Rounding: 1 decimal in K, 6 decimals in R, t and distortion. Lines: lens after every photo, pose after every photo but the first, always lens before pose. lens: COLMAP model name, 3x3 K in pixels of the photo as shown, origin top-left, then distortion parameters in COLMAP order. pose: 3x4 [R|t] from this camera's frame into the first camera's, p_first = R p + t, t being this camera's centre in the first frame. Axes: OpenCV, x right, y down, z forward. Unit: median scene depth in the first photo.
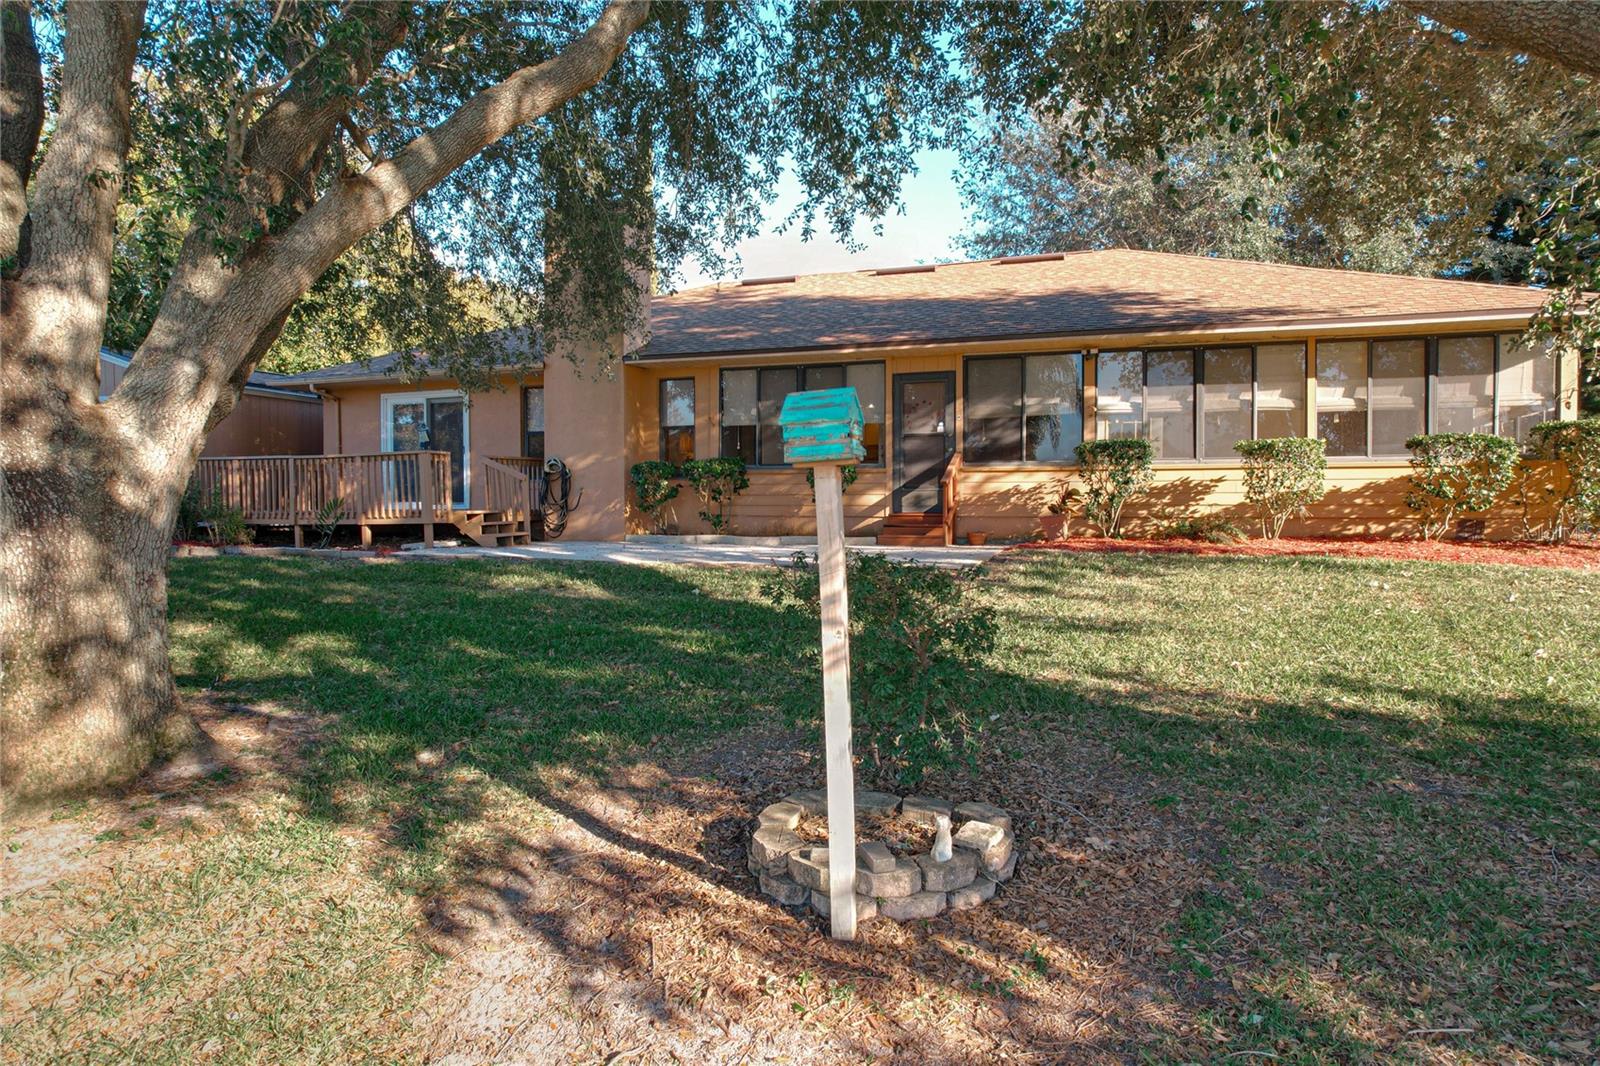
lens RADIAL K [[1020.1, 0, 803.7], [0, 1020.1, 551.8], [0, 0, 1]] dist [-0.083435, 0.079956]
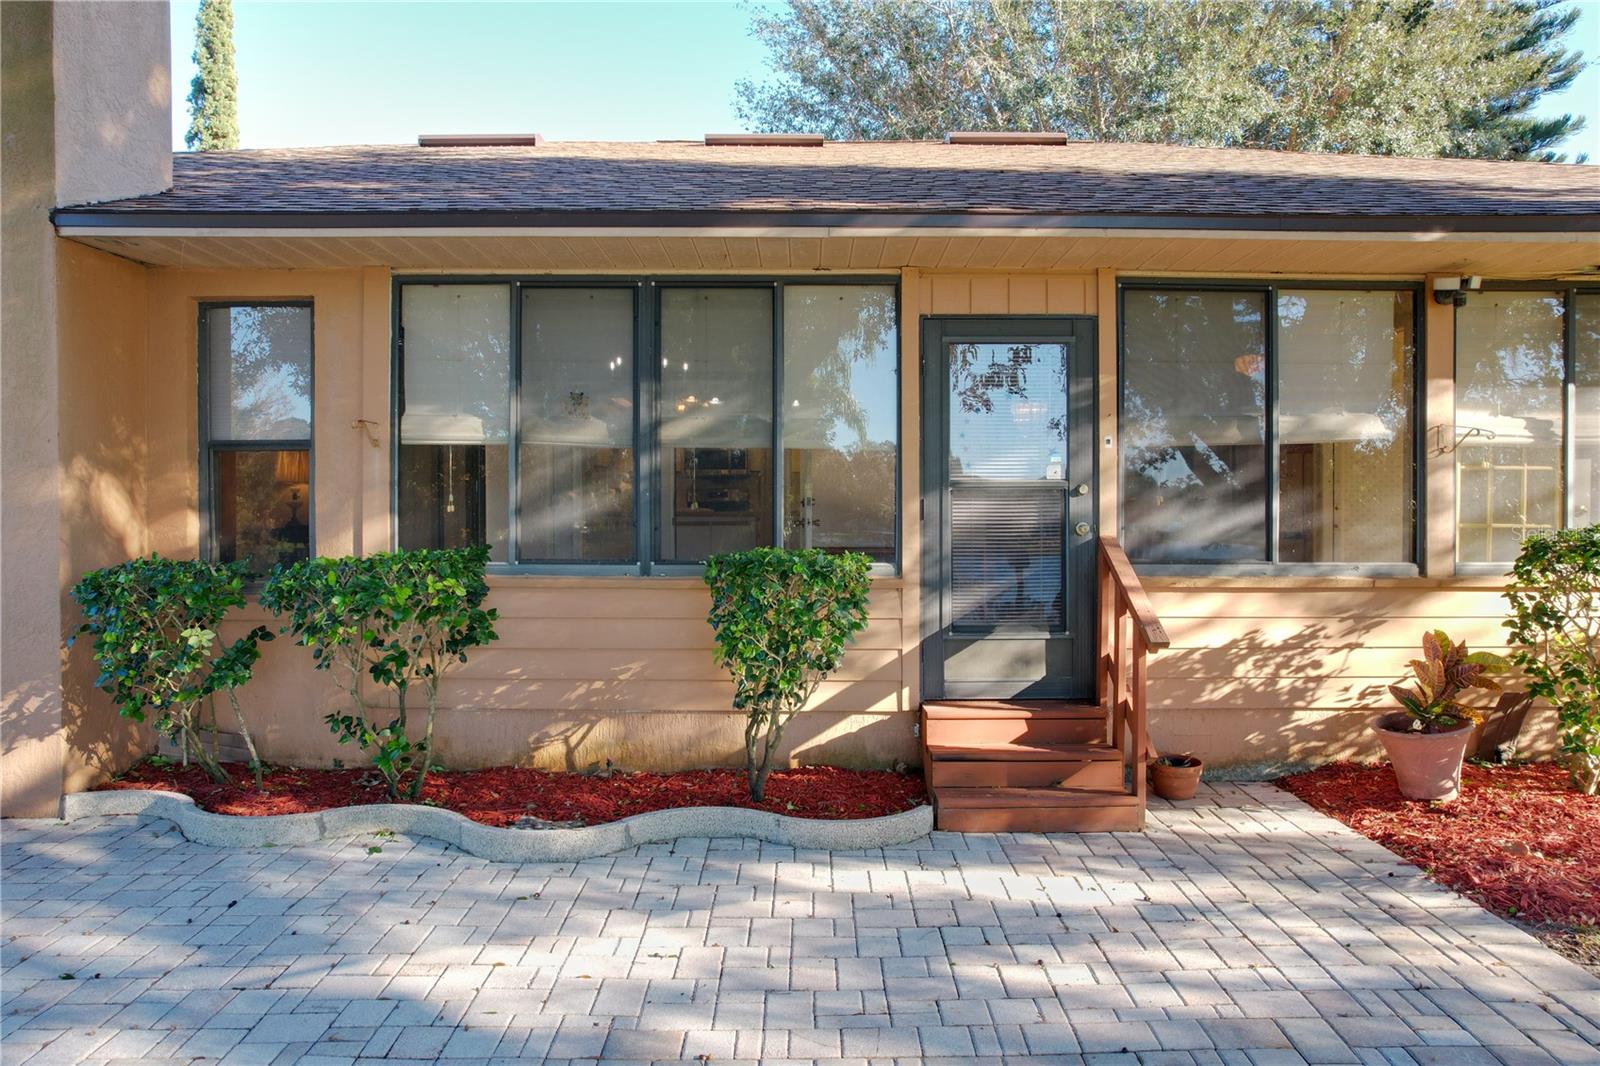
lens RADIAL K [[1039.6, 0, 807.6], [0, 1039.6, 532.2], [0, 0, 1]] dist [-0.082330, 0.079829]
pose [[0.937875, -0.004953, 0.346939, -0.119376], [0.012535, 0.999729, -0.019614, -0.142750], [-0.346748, 0.022744, 0.937683, 1.044313]]
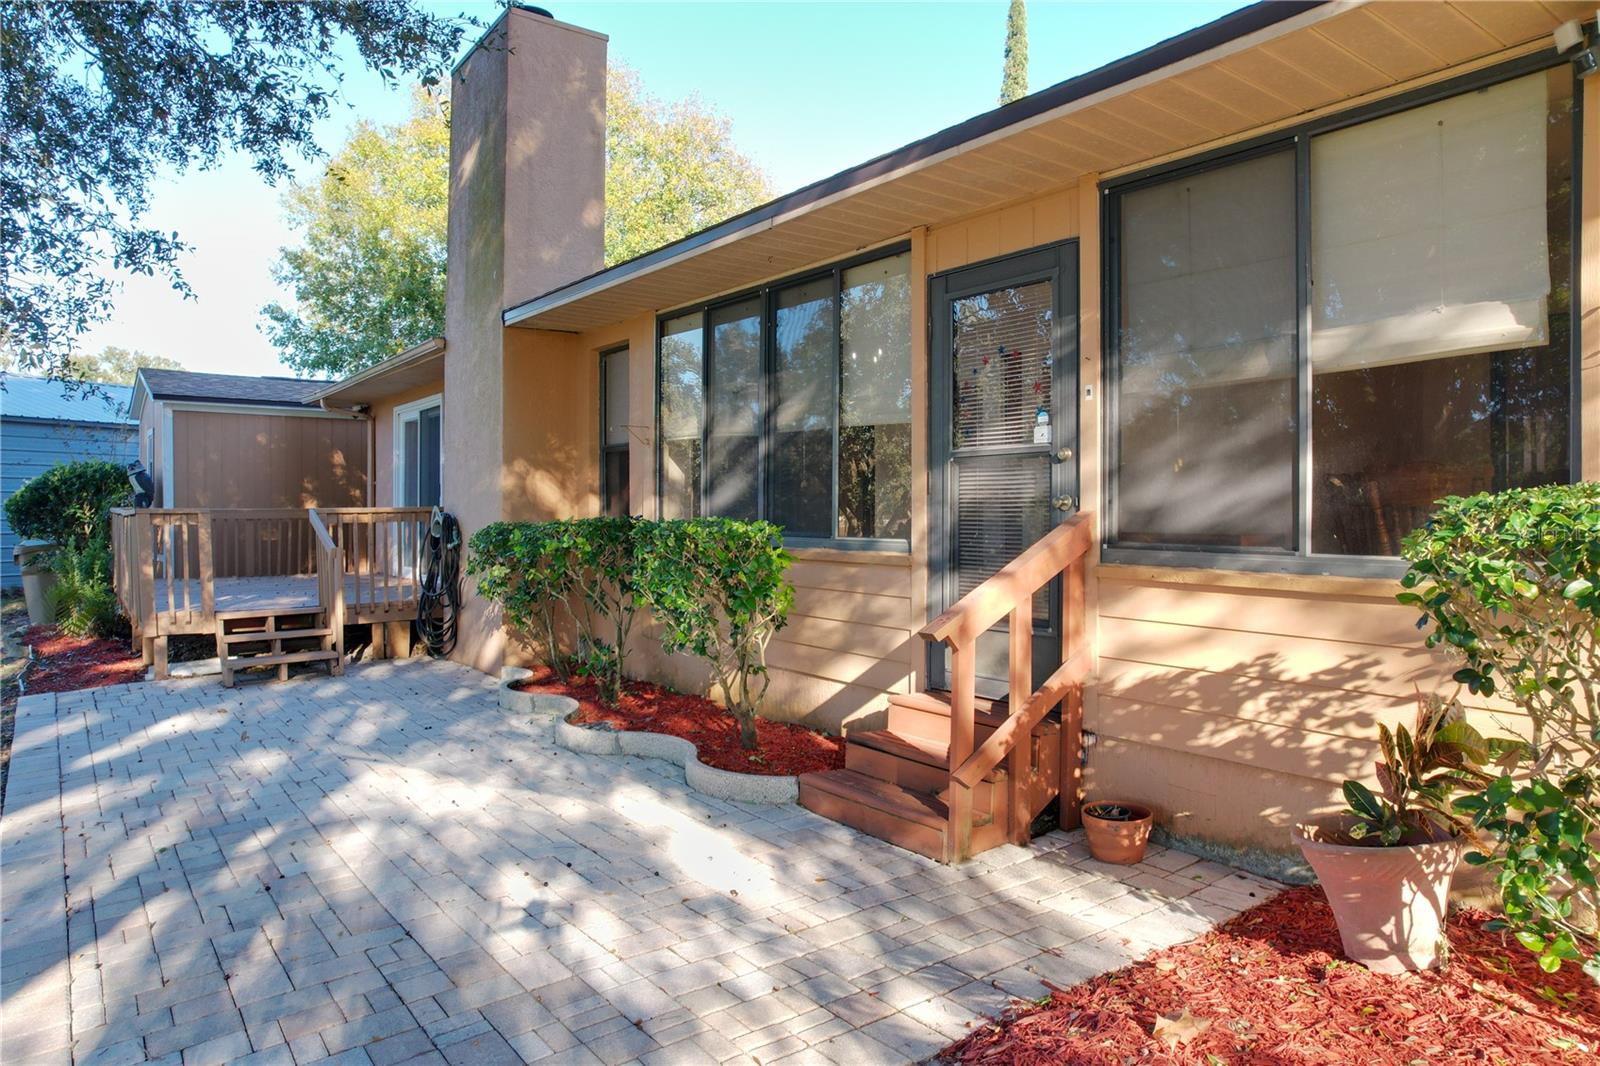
lens RADIAL K [[1039.6, 0, 807.6], [0, 1039.6, 532.2], [0, 0, 1]] dist [-0.082330, 0.079829]
pose [[0.836503, 0.016712, -0.547707, 0.376063], [-0.029916, 0.999437, -0.015195, -0.130686], [0.547145, 0.029096, 0.836532, 1.077636]]
